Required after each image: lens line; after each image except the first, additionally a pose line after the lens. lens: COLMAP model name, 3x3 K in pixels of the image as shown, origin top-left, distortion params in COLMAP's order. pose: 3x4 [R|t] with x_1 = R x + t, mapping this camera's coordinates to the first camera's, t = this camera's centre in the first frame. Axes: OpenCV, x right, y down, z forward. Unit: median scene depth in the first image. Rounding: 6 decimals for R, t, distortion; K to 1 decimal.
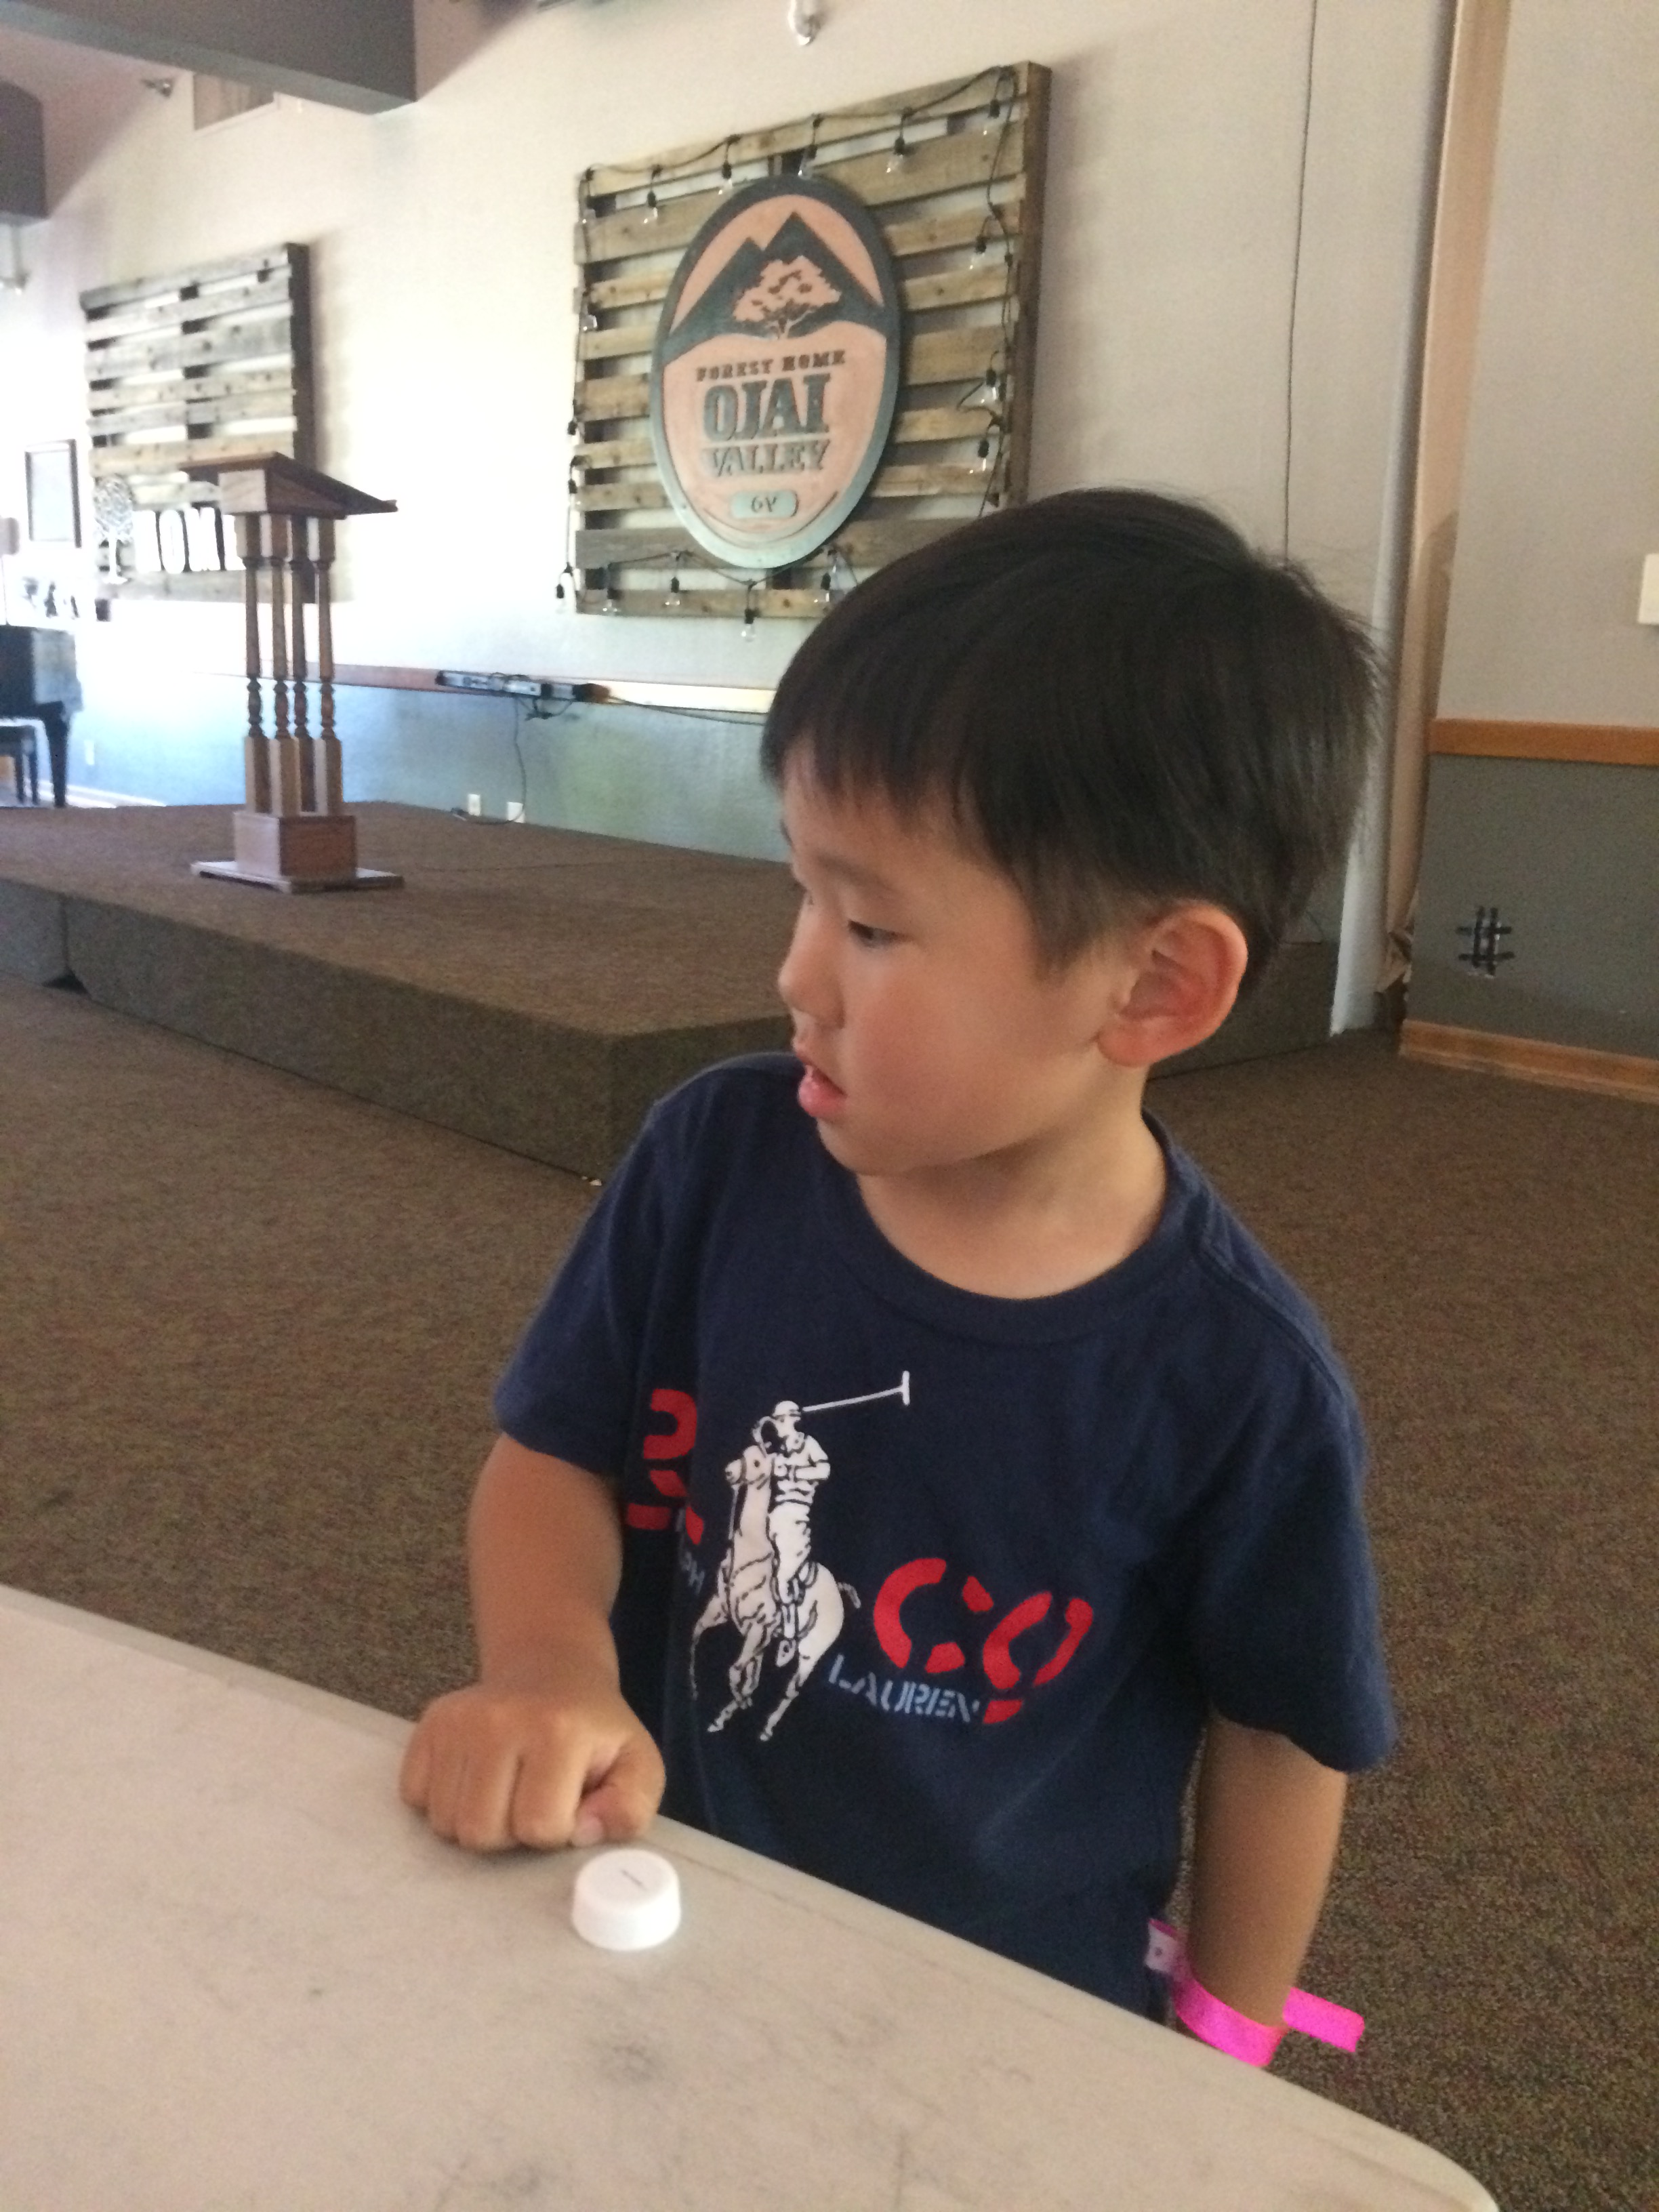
lens RADIAL K [[1972.8, 0, 818.4], [0, 1972.8, 1070.8], [0, 0, 1]] dist [0.100305, -0.131041]
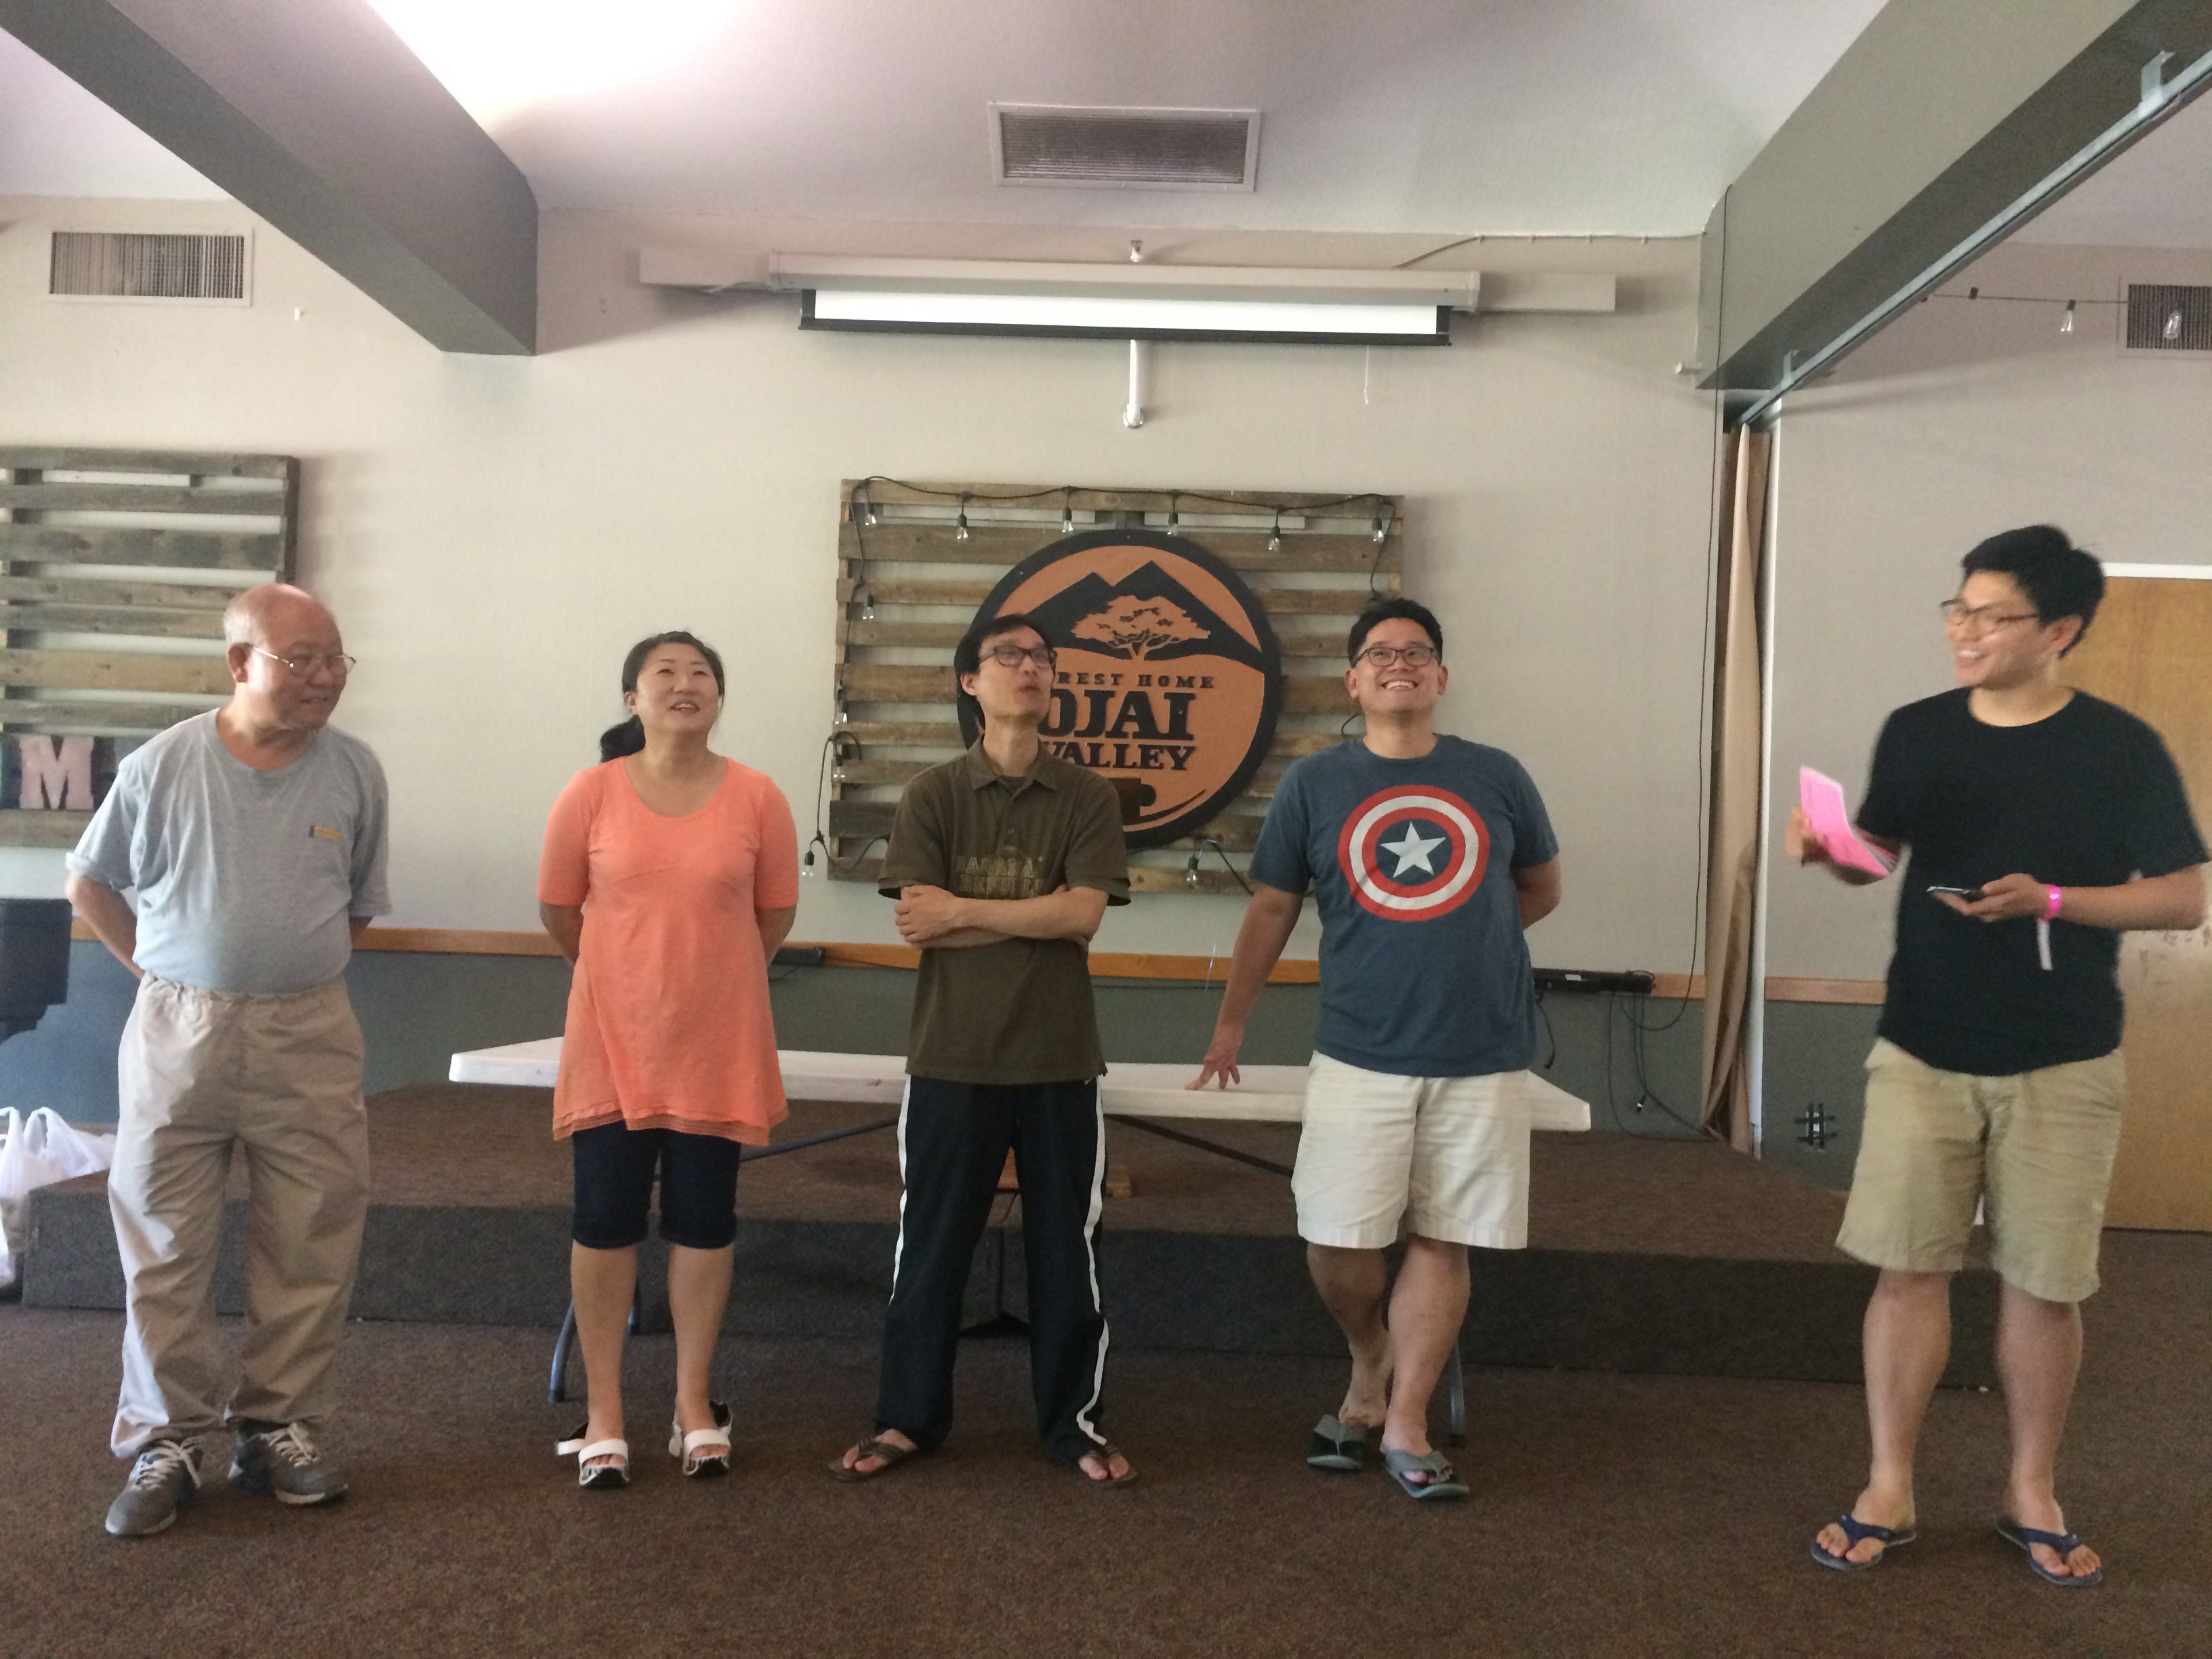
lens RADIAL K [[1884.1, 0, 1088.3], [0, 1884.1, 832.3], [0, 0, 1]] dist [0.087697, -0.123524]
pose [[0.691557, 0.021821, 0.721992, -0.814249], [0.134312, 0.978227, -0.158216, -0.098105], [-0.709725, 0.206388, 0.673569, 0.299490]]
